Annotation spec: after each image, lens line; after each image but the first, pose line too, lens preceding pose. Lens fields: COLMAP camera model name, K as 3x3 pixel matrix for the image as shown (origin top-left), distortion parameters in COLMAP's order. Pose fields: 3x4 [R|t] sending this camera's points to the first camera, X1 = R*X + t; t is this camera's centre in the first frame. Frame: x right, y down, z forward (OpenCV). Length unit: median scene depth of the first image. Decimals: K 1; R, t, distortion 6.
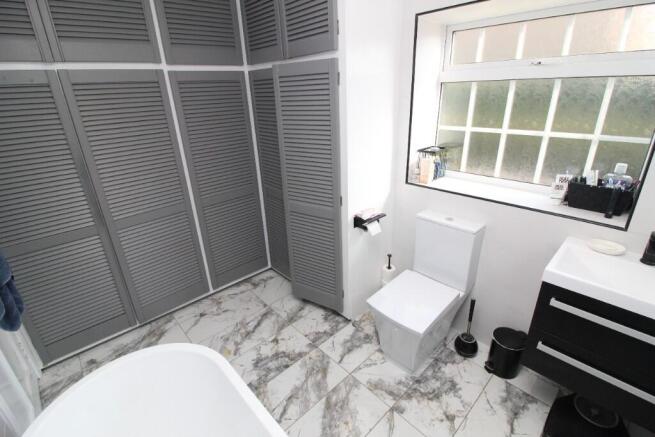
lens RADIAL K [[306.5, 0, 326.0], [0, 306.5, 214.1], [0, 0, 1]] dist [-0.002366, -0.000133]
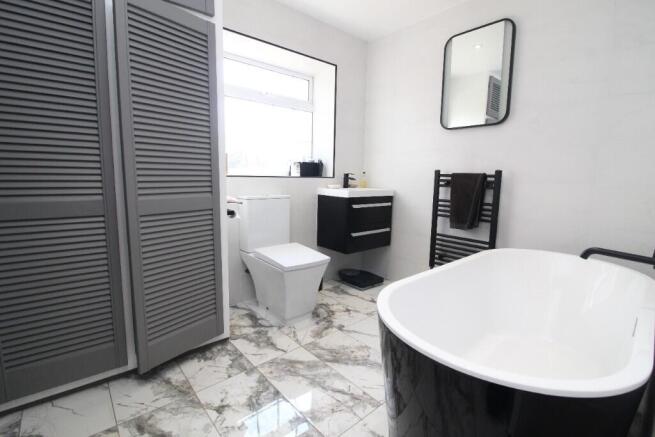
lens RADIAL K [[306.5, 0, 327.1], [0, 306.5, 219.0], [0, 0, 1]] dist [-0.002366, -0.000133]
pose [[0.032447, -0.098510, 0.994607, -0.849710], [0.357448, 0.930457, 0.080496, 0.095997], [-0.933369, 0.352909, 0.065403, 0.720297]]
